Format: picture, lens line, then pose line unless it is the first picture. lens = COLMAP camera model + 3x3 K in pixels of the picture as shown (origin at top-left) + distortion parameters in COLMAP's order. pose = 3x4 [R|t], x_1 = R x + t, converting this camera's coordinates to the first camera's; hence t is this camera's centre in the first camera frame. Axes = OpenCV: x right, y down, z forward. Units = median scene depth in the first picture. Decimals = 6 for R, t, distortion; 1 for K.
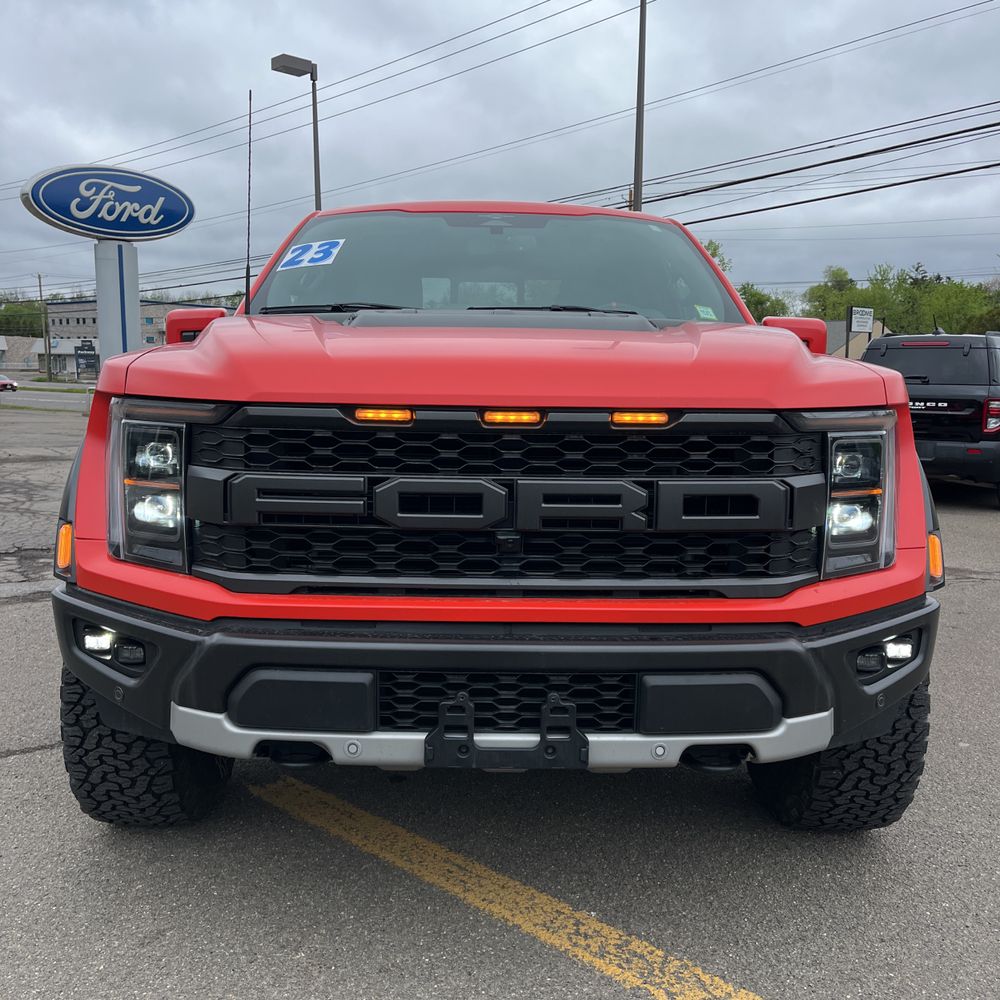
lens RADIAL K [[1025.7, 0, 502.0], [0, 1025.7, 500.6], [0, 0, 1]] dist [0.044801, 0.006322]
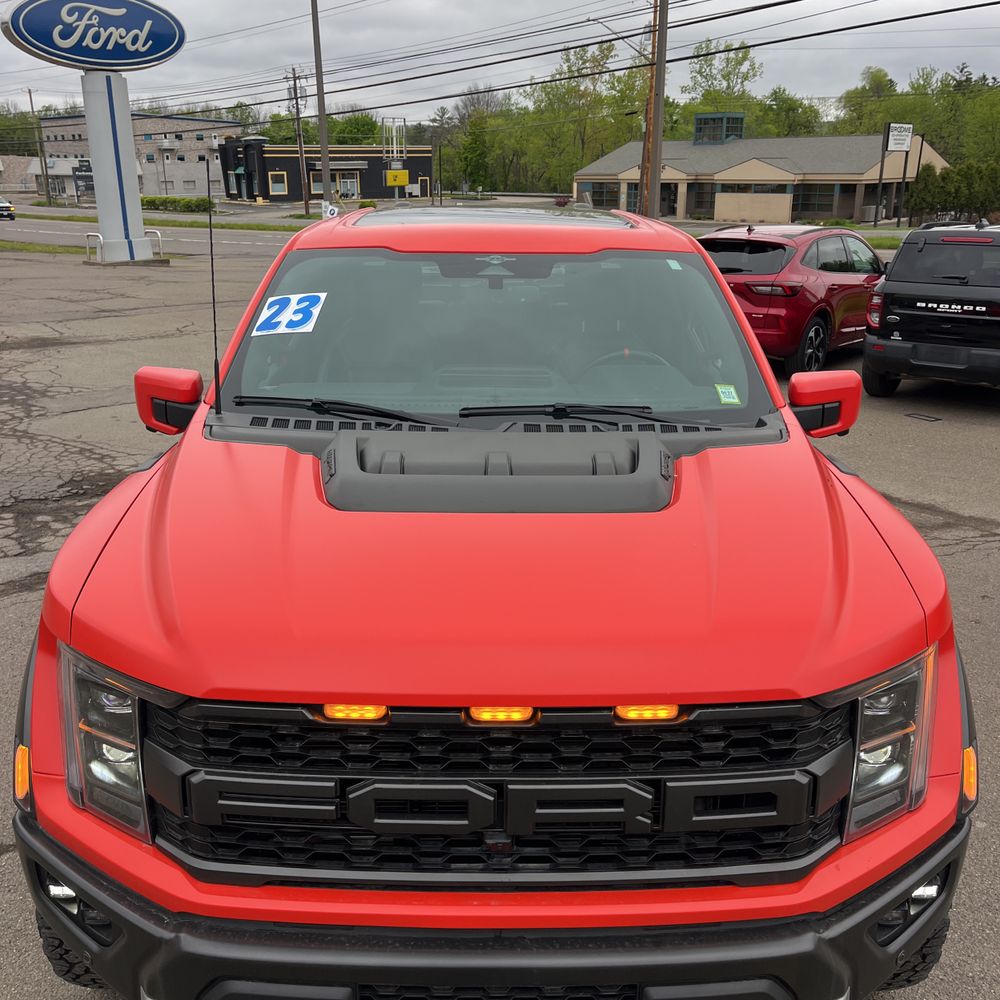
lens RADIAL K [[1028.5, 0, 501.0], [0, 1028.5, 513.4], [0, 0, 1]] dist [0.060918, -0.064207]
pose [[0.999858, -0.003045, -0.016588, 0.008301], [0.005894, 0.984636, 0.174517, -0.135130], [0.015801, -0.174590, 0.984514, 0.051457]]
